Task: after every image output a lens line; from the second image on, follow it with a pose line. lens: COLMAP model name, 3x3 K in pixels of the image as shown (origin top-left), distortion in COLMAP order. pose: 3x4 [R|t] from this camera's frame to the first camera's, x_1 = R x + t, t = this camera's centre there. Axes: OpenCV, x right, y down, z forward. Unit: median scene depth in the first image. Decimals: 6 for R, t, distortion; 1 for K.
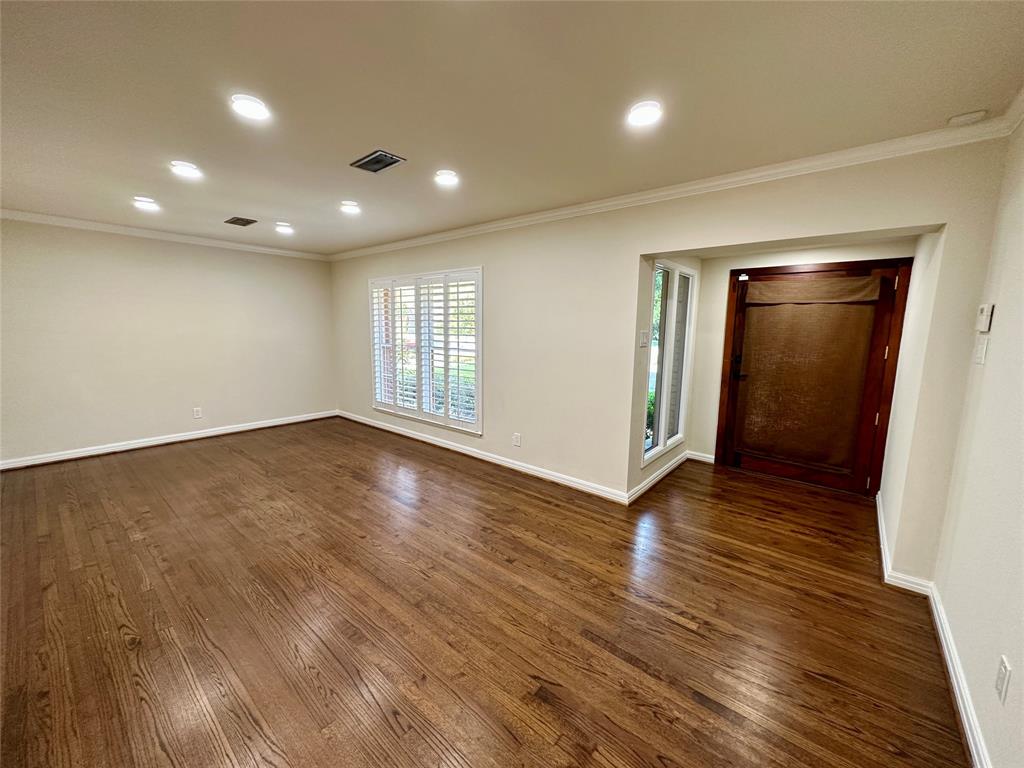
lens RADIAL K [[406.2, 0, 510.9], [0, 406.2, 383.4], [0, 0, 1]] dist [-0.001040, -0.000317]
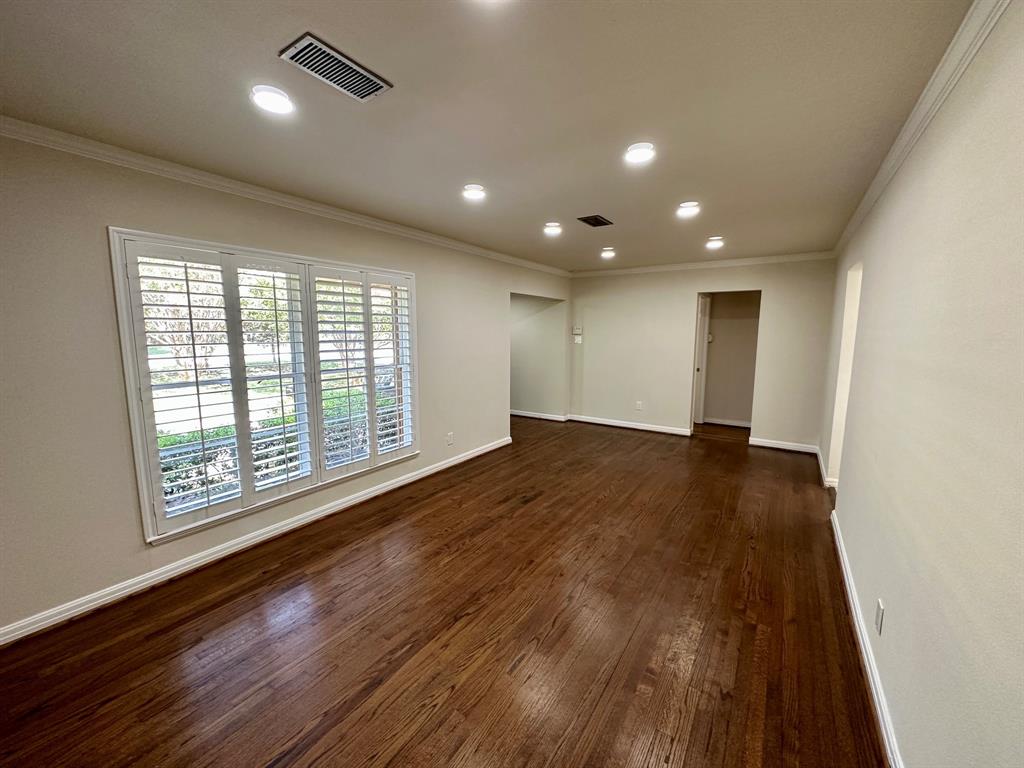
lens RADIAL K [[406.2, 0, 510.9], [0, 406.2, 383.4], [0, 0, 1]] dist [-0.001040, -0.000317]
pose [[-0.105090, -0.141670, 0.984320, -1.232679], [0.136068, 0.978443, 0.155352, -0.182059], [-0.985110, 0.150261, -0.083548, 1.048880]]
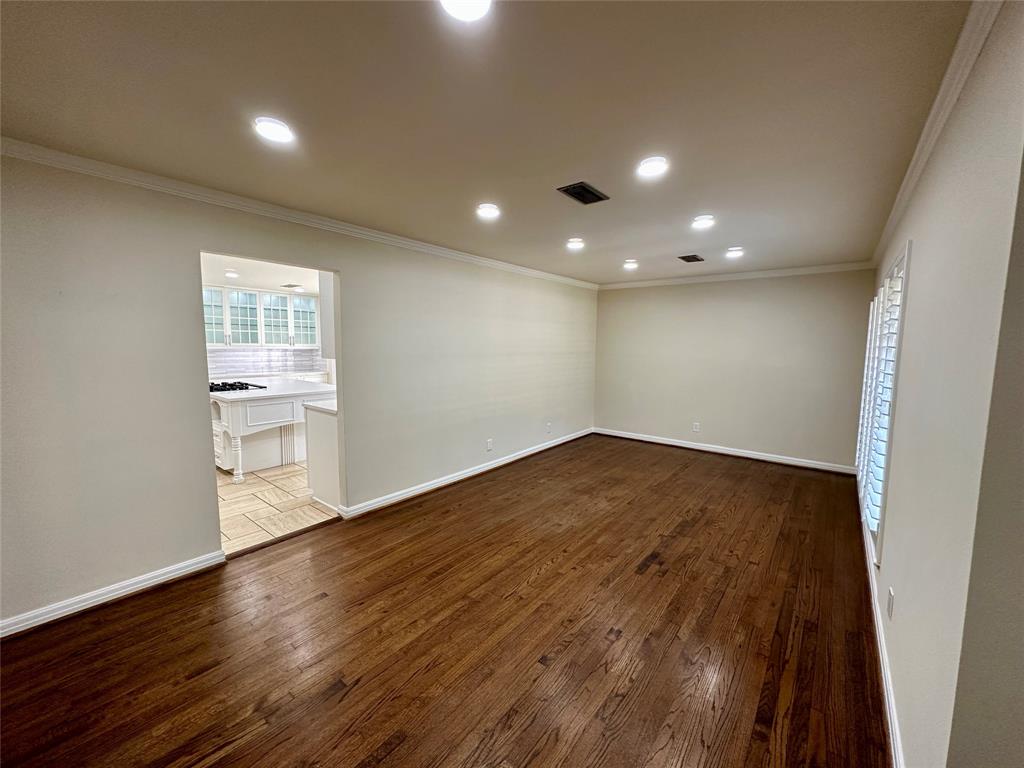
lens RADIAL K [[406.2, 0, 510.9], [0, 406.2, 383.4], [0, 0, 1]] dist [-0.001040, -0.000317]
pose [[0.020490, 0.085849, -0.996097, 0.512575], [-0.152102, 0.984977, 0.081762, -0.091941], [0.988152, 0.149833, 0.033240, 0.603084]]
